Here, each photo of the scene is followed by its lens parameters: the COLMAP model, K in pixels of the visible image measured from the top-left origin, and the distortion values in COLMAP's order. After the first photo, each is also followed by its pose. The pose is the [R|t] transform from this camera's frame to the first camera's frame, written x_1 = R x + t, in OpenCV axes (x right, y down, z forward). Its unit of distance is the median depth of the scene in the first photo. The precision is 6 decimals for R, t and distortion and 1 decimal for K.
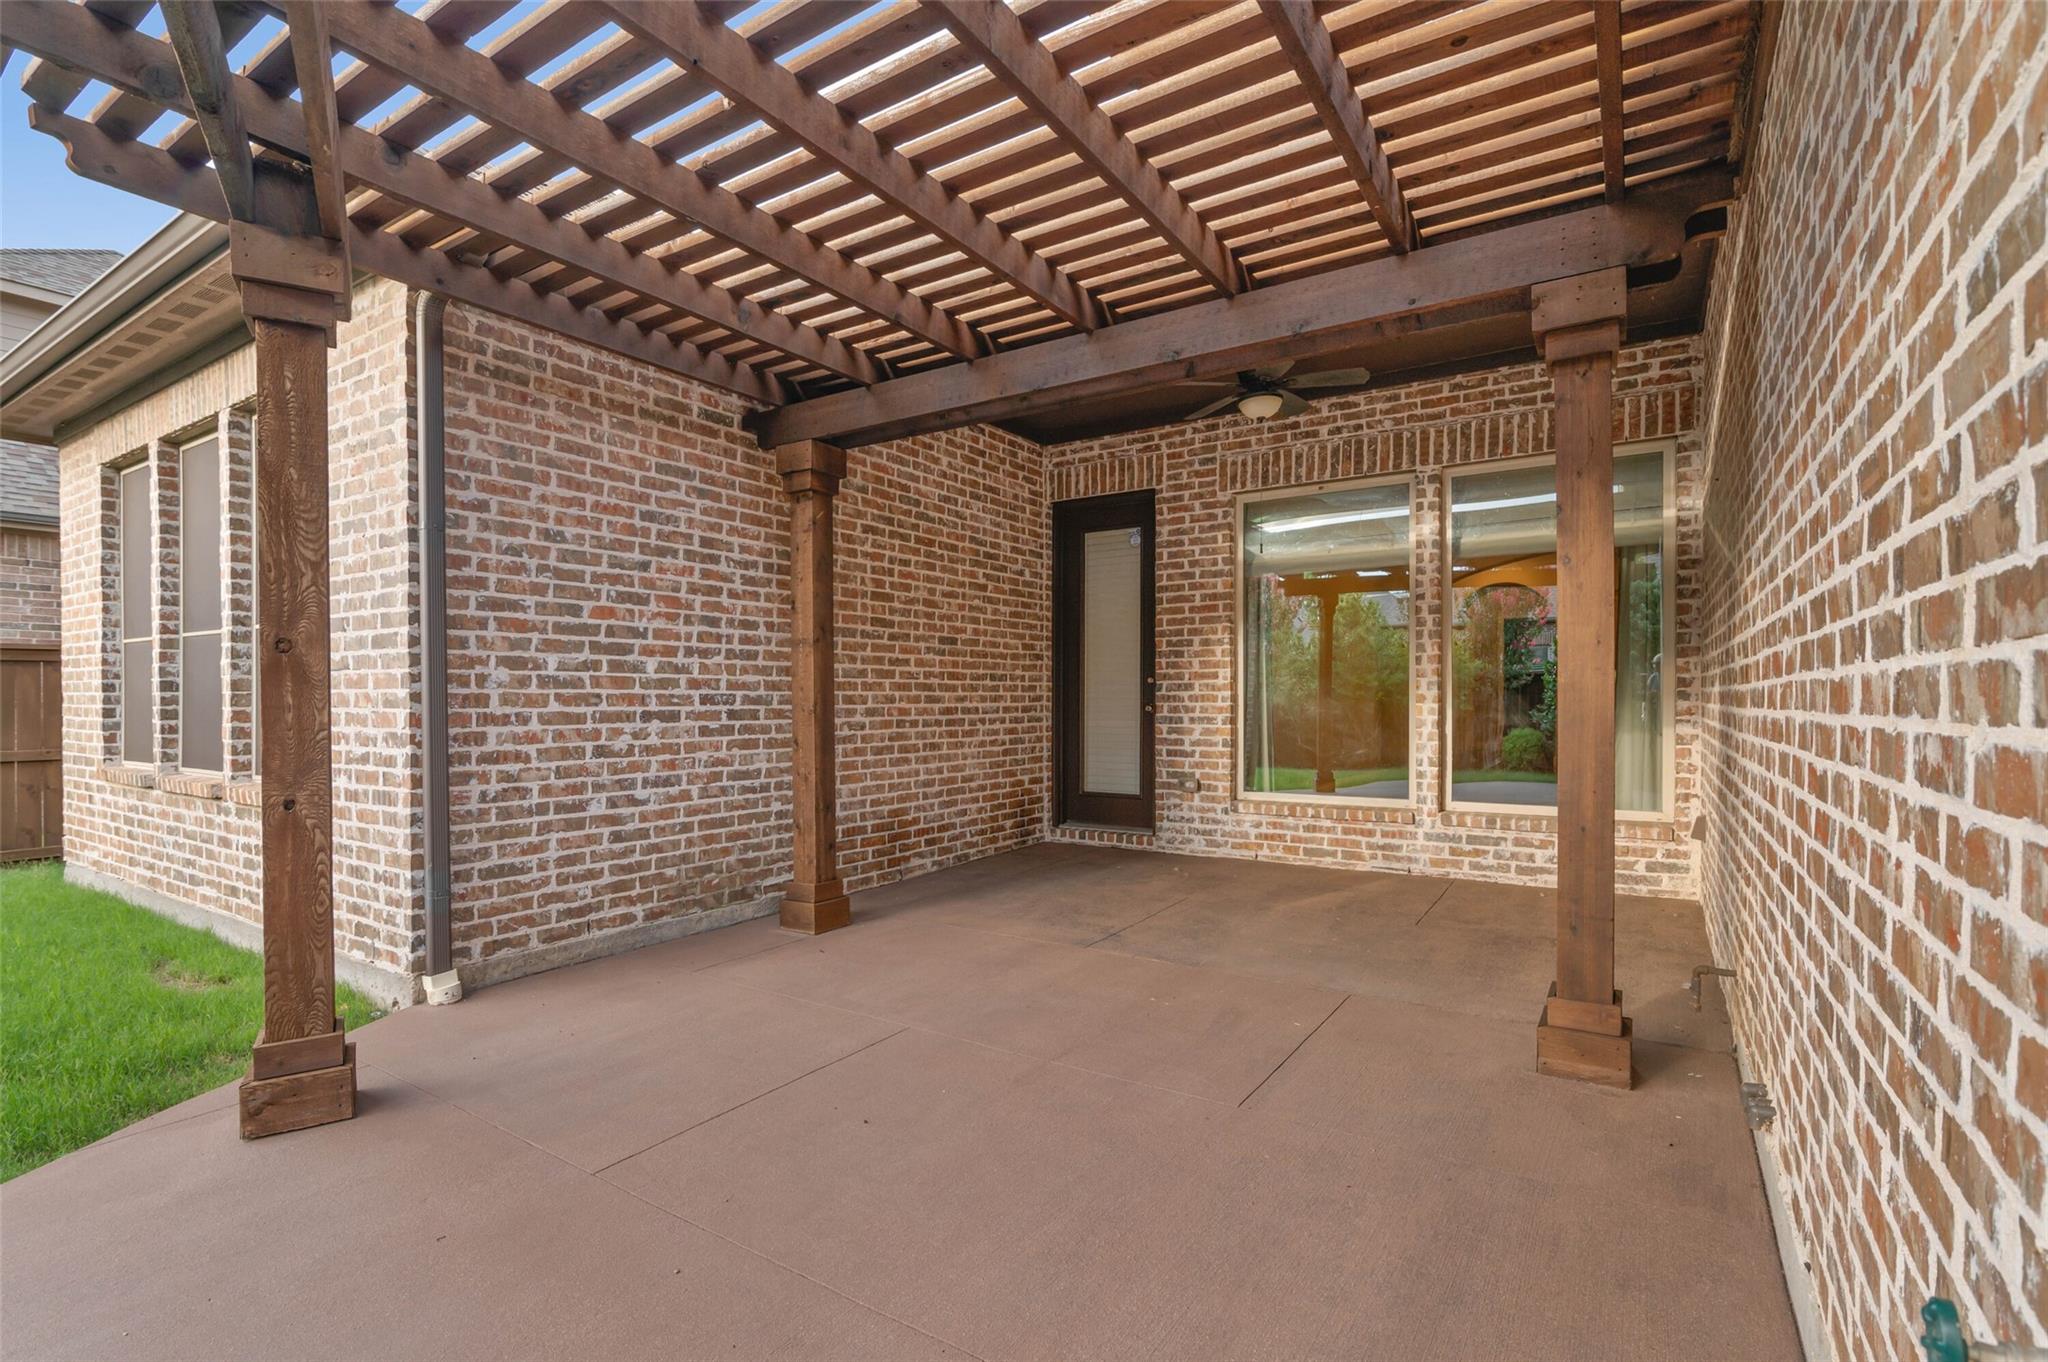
lens RADIAL K [[947.4, 0, 1026.0], [0, 947.4, 685.9], [0, 0, 1]] dist [-0.004364, -0.000146]
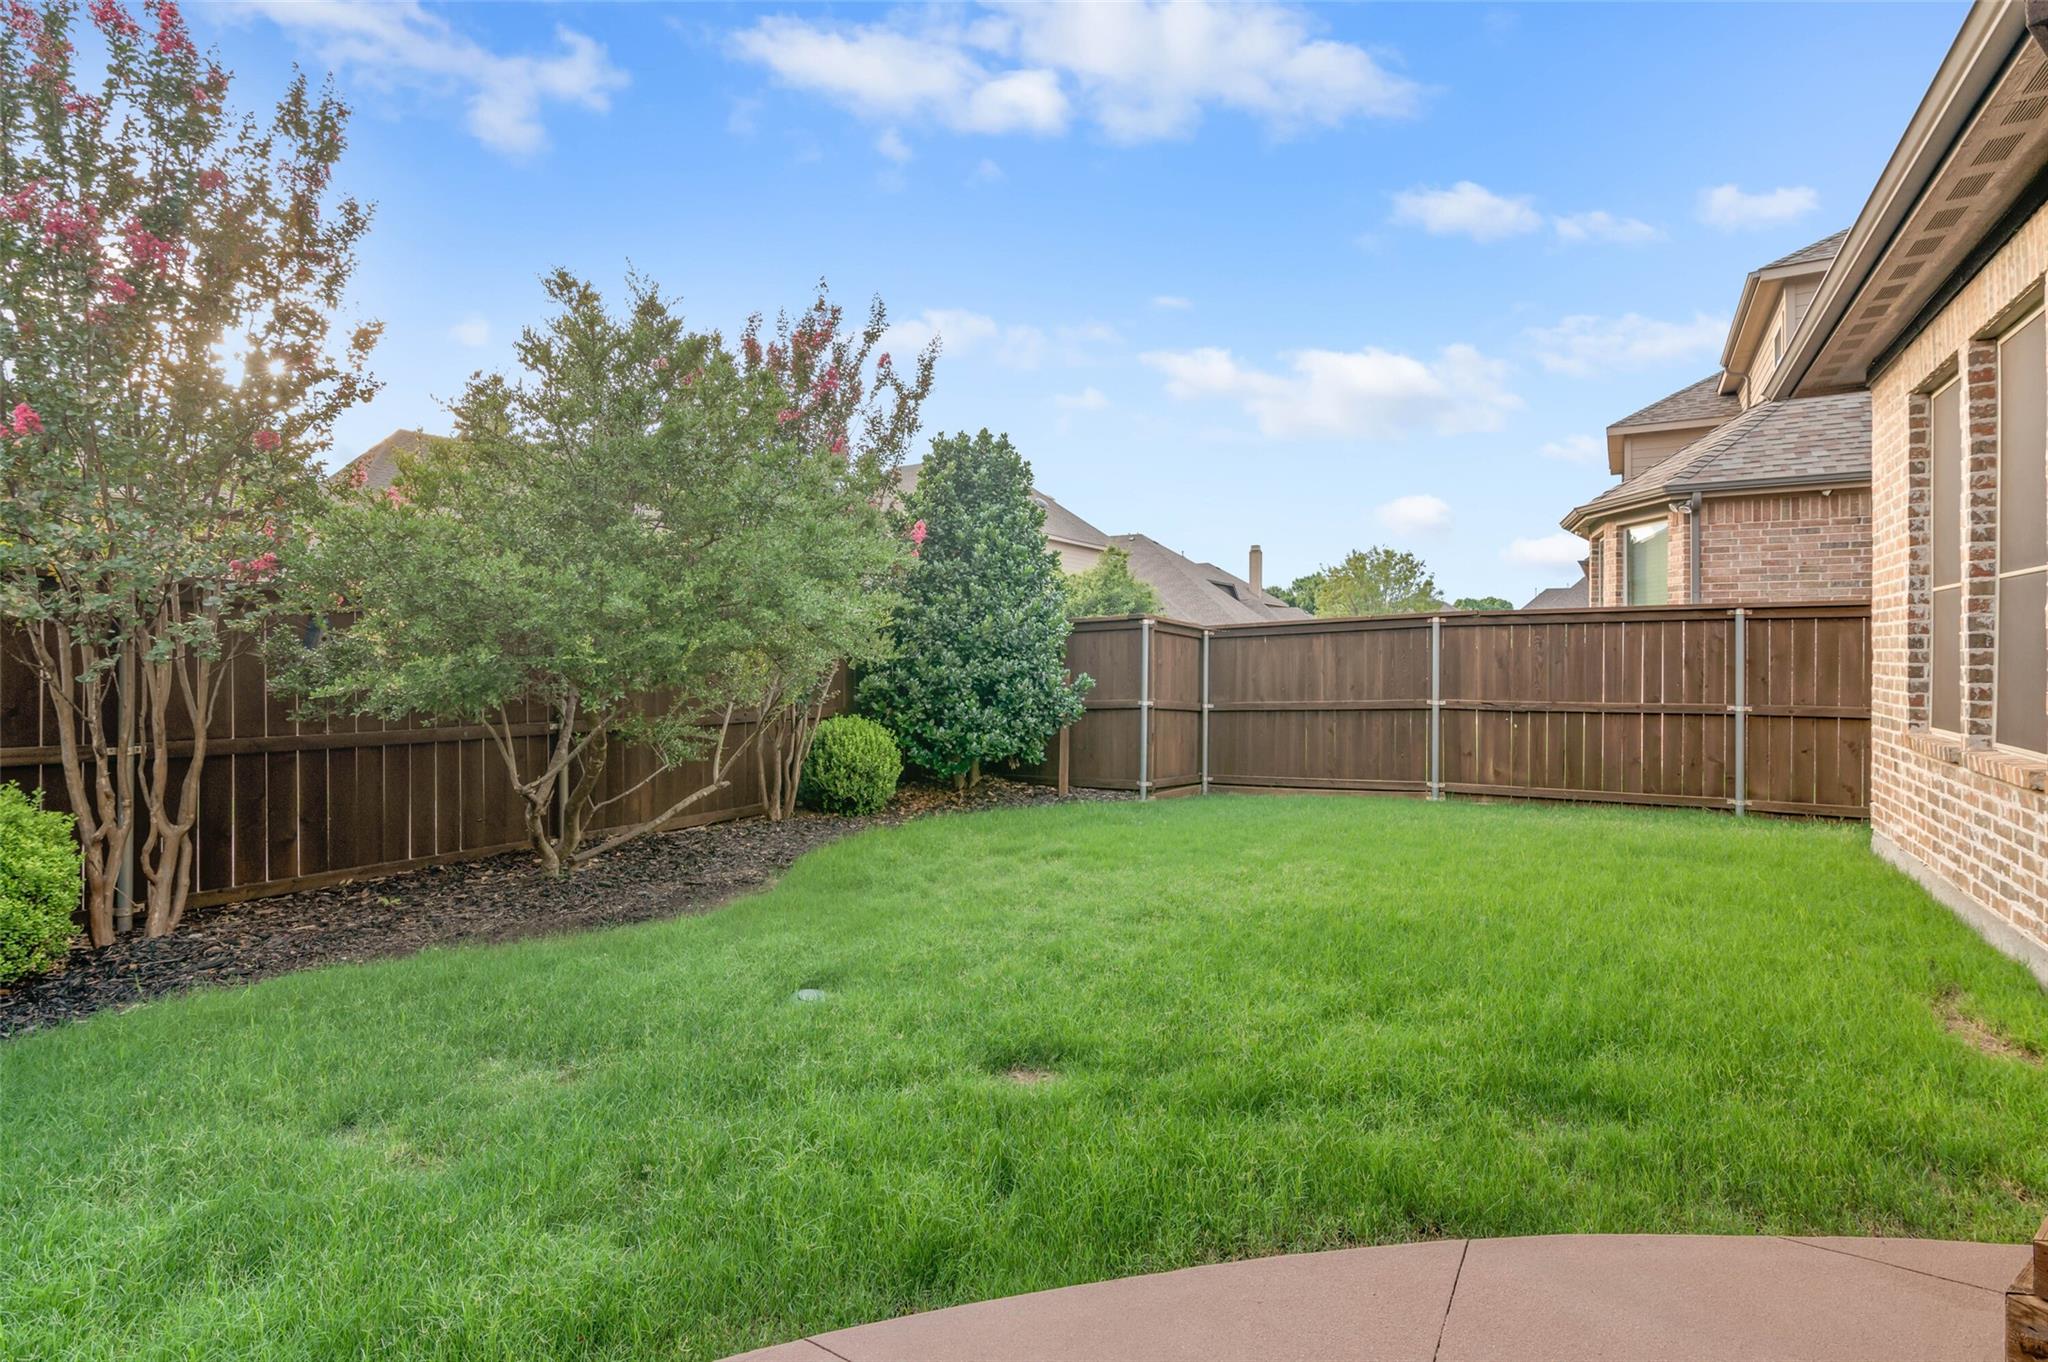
lens RADIAL K [[947.4, 0, 1025.9], [0, 947.4, 668.0], [0, 0, 1]] dist [-0.004364, -0.000146]
pose [[0.016194, 0.016181, -0.999738, -0.109320], [0.011619, 0.999798, 0.016370, 0.000854], [0.999801, -0.011881, 0.016003, 0.163485]]
